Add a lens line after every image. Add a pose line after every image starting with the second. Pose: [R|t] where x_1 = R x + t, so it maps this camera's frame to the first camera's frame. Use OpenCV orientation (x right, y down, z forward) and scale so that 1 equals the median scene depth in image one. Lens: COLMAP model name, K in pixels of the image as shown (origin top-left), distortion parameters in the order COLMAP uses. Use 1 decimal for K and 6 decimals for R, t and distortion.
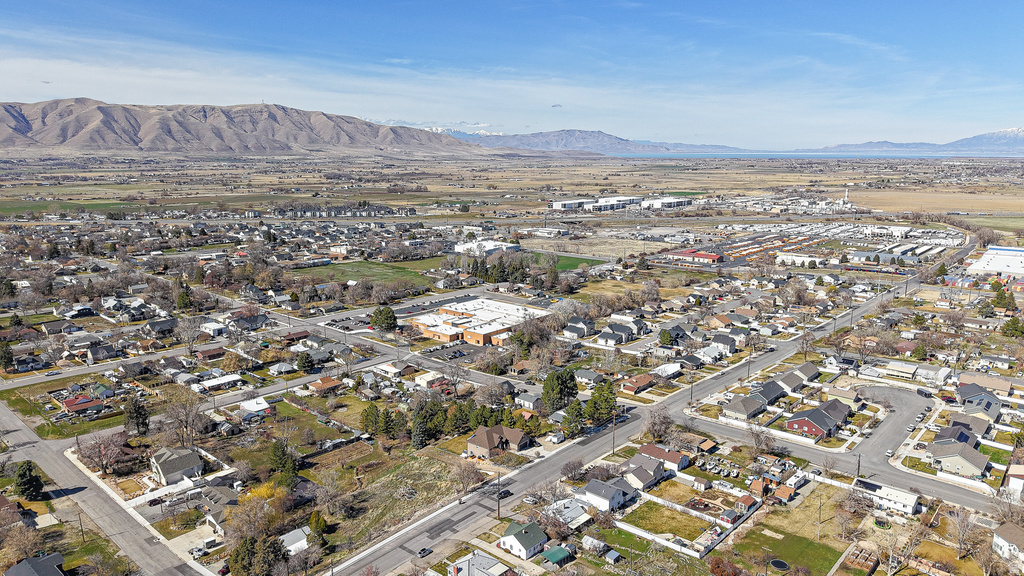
lens RADIAL K [[677.2, 0, 512.0], [0, 677.2, 288.0], [0, 0, 1]] dist [0.043403, -0.056992]
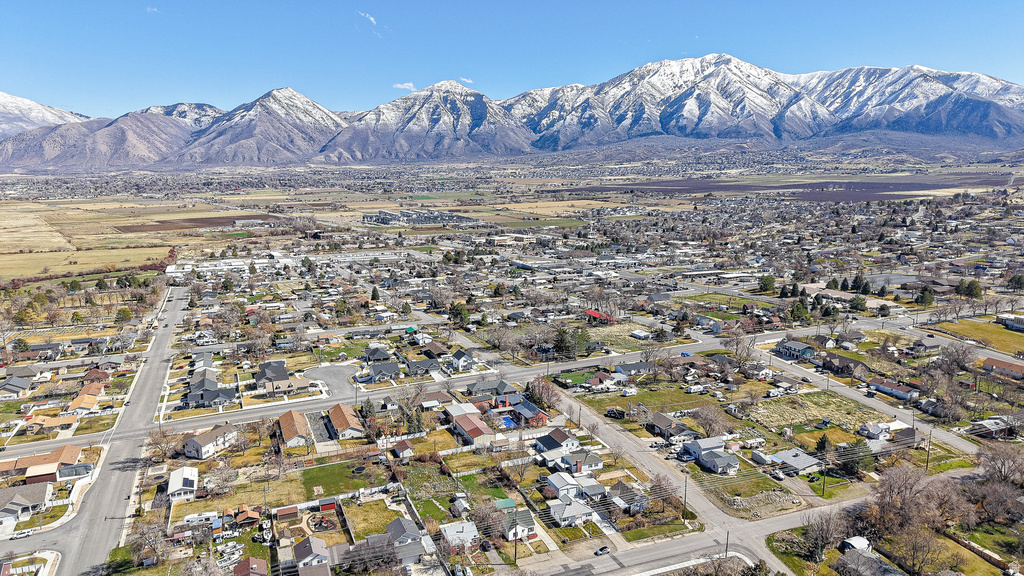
lens RADIAL K [[677.2, 0, 512.0], [0, 677.2, 288.0], [0, 0, 1]] dist [0.043403, -0.056992]
pose [[-0.906992, -0.077165, 0.414019, -0.395188], [0.078888, 0.934542, 0.346999, -0.360573], [-0.413694, 0.347387, -0.841534, 1.749545]]
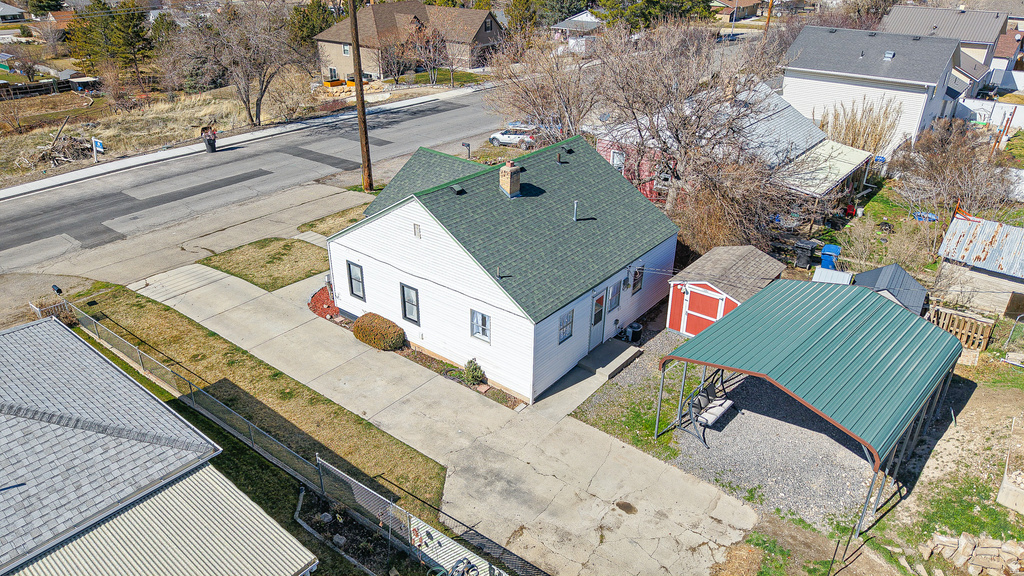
lens RADIAL K [[677.2, 0, 512.0], [0, 677.2, 288.0], [0, 0, 1]] dist [0.043403, -0.056992]
pose [[0.998315, -0.026277, 0.051730, 0.010735], [0.010567, 0.958996, 0.283222, 0.329095], [-0.057051, -0.282198, 0.957658, 0.845442]]
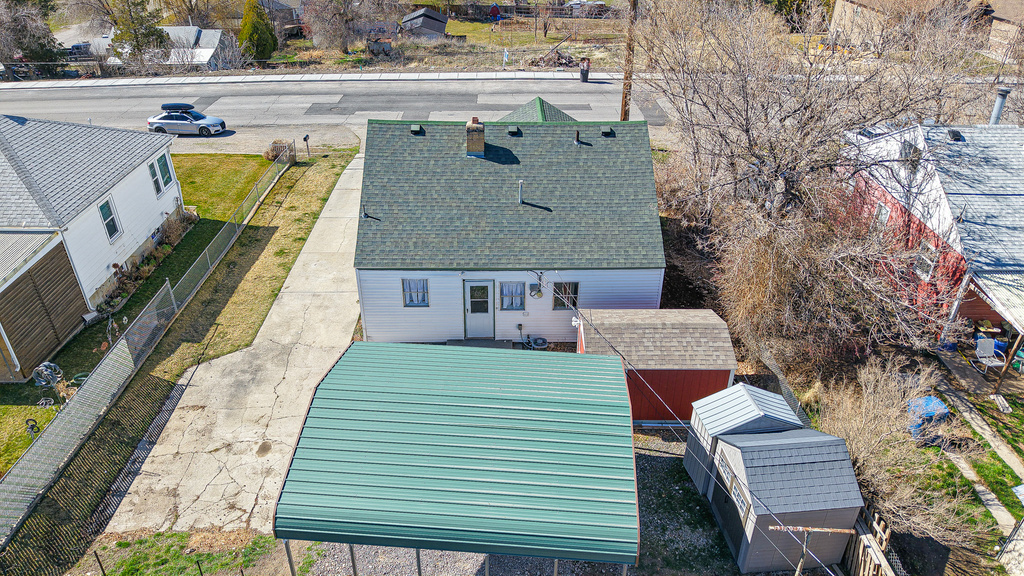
lens RADIAL K [[677.2, 0, 512.0], [0, 677.2, 288.0], [0, 0, 1]] dist [0.043403, -0.056992]
pose [[0.680978, 0.379690, -0.626183, 0.098756], [-0.141562, 0.907211, 0.396143, 0.321936], [0.718491, -0.181121, 0.671540, 0.887308]]
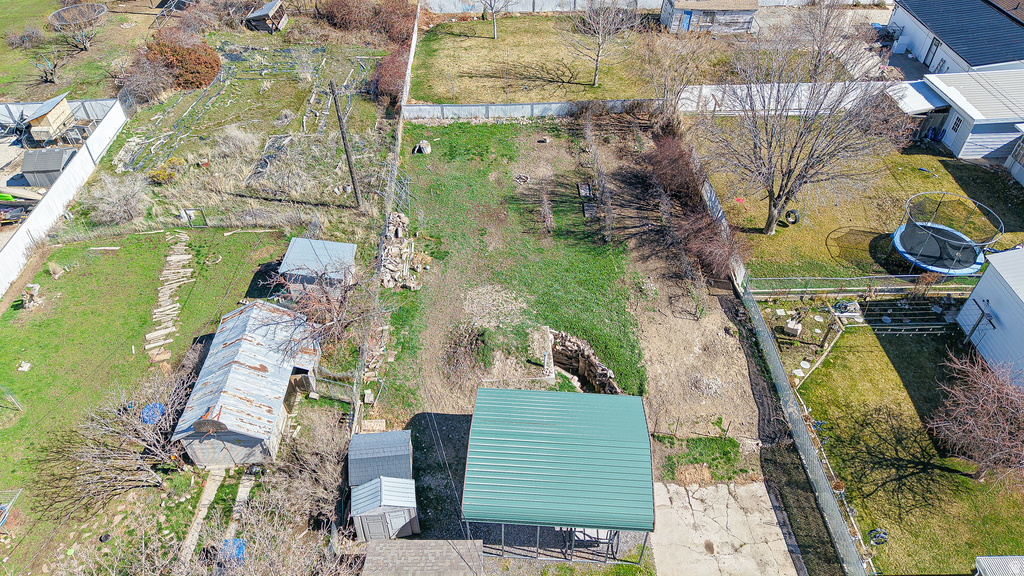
lens RADIAL K [[677.2, 0, 512.0], [0, 677.2, 288.0], [0, 0, 1]] dist [0.043403, -0.056992]
pose [[-0.691088, -0.486982, 0.534084, 0.010233], [0.133410, 0.640295, 0.756455, 0.248776], [-0.710351, 0.594029, -0.377532, 0.965342]]
